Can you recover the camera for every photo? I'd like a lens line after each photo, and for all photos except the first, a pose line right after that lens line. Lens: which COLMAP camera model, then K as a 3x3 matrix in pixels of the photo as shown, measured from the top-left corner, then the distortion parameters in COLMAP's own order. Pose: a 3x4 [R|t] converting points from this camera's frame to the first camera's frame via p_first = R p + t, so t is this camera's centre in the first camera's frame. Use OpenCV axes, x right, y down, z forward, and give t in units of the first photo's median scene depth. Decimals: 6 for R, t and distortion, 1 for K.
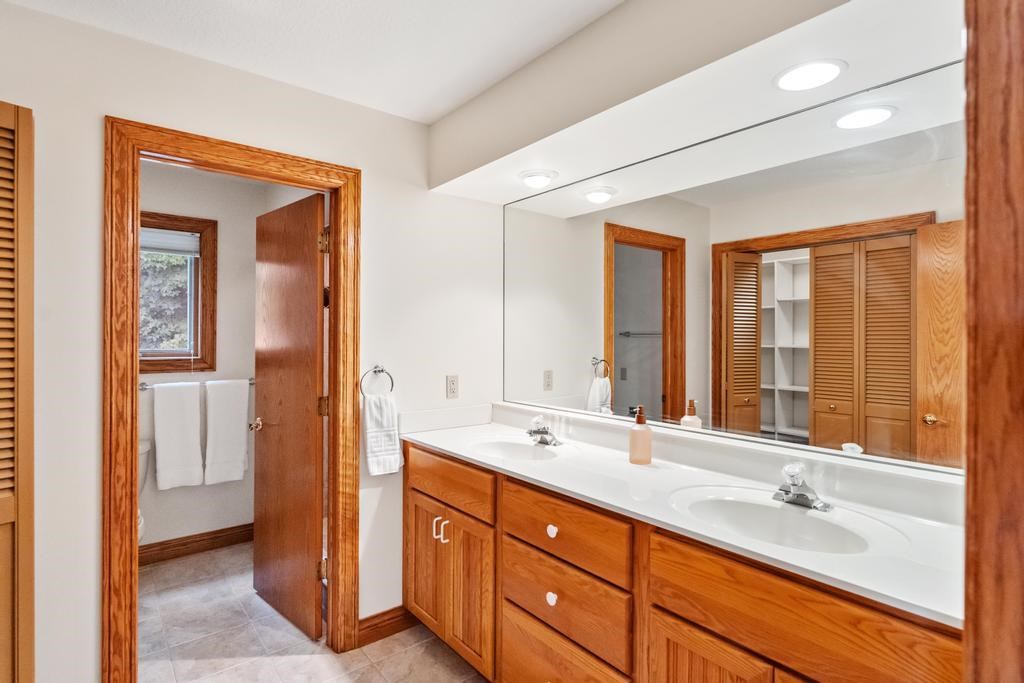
lens RADIAL K [[506.5, 0, 512.7], [0, 506.5, 326.3], [0, 0, 1]] dist [-0.003513, -0.000125]
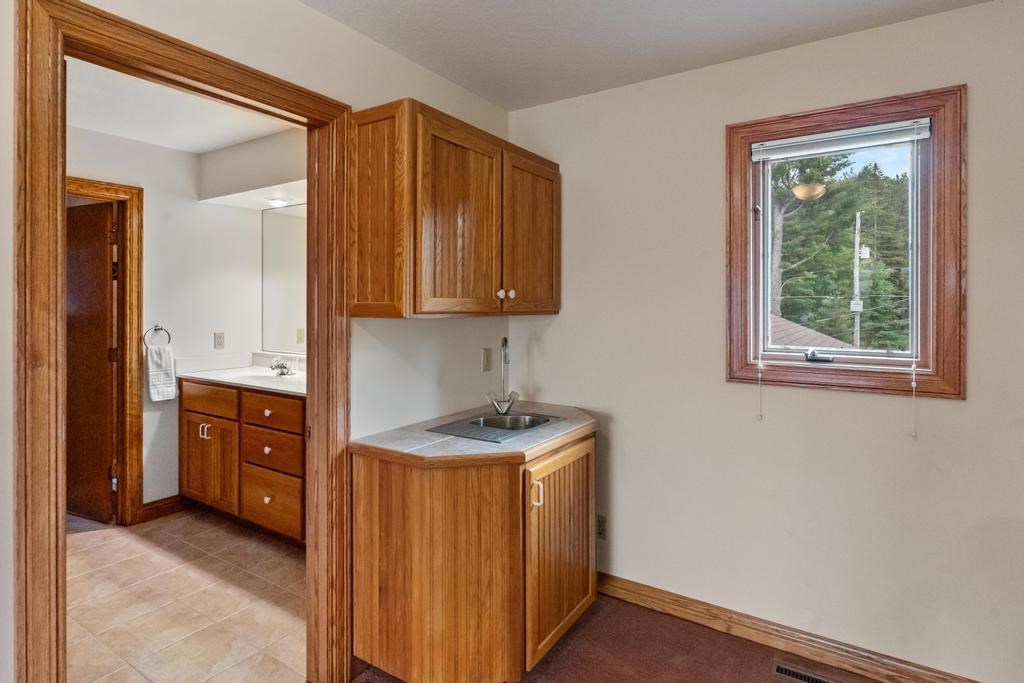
lens RADIAL K [[539.5, 0, 512.8], [0, 539.5, 302.1], [0, 0, 1]] dist [-0.001198, 0.000137]
pose [[0.952563, 0.000708, 0.304340, 0.228251], [-0.005499, 0.999874, 0.014886, -0.016397], [-0.304291, -0.015853, 0.952447, -0.764303]]
